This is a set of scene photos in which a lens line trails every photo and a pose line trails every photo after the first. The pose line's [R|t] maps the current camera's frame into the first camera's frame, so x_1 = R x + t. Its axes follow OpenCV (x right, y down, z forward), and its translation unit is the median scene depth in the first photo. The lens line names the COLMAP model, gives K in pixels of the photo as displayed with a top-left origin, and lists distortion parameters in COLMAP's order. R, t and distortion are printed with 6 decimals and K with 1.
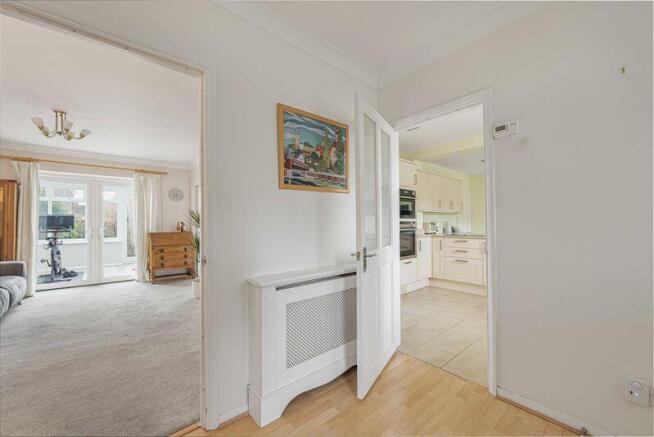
lens RADIAL K [[260.9, 0, 327.4], [0, 260.9, 220.3], [0, 0, 1]] dist [-0.006304, -0.000654]
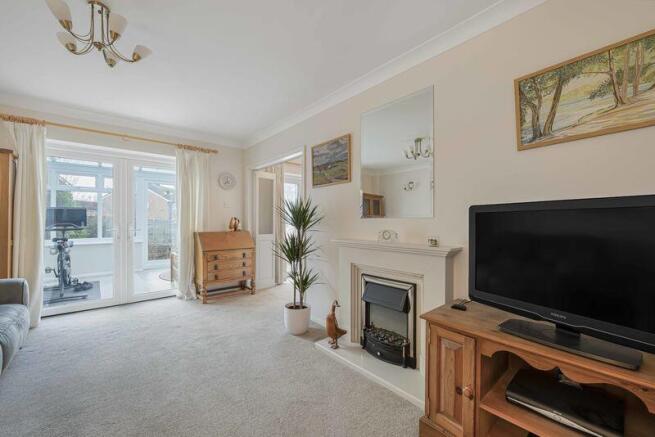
lens RADIAL K [[261.3, 0, 326.1], [0, 261.3, 220.7], [0, 0, 1]] dist [-0.006304, -0.000654]
pose [[0.999921, 0.007492, 0.010130, -0.335408], [-0.007593, 0.999922, 0.009944, 0.005525], [-0.010054, -0.010021, 0.999899, 0.272120]]
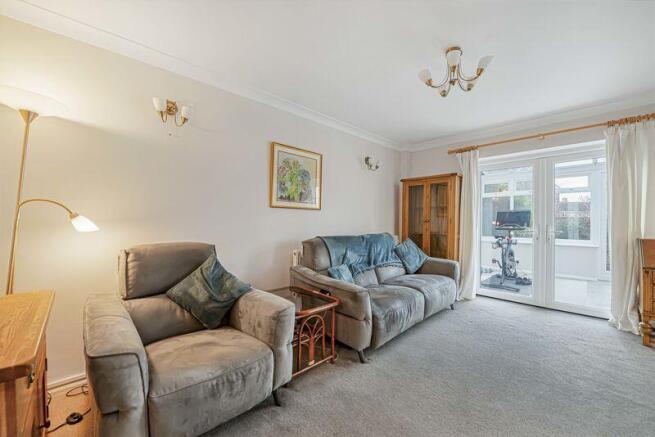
lens RADIAL K [[261.3, 0, 331.2], [0, 261.3, 221.6], [0, 0, 1]] dist [-0.006304, -0.000654]
pose [[0.062946, 0.011943, -0.997945, -0.226393], [0.005265, 0.999911, 0.012298, 0.004800], [0.998003, -0.006029, 0.062877, 0.378189]]
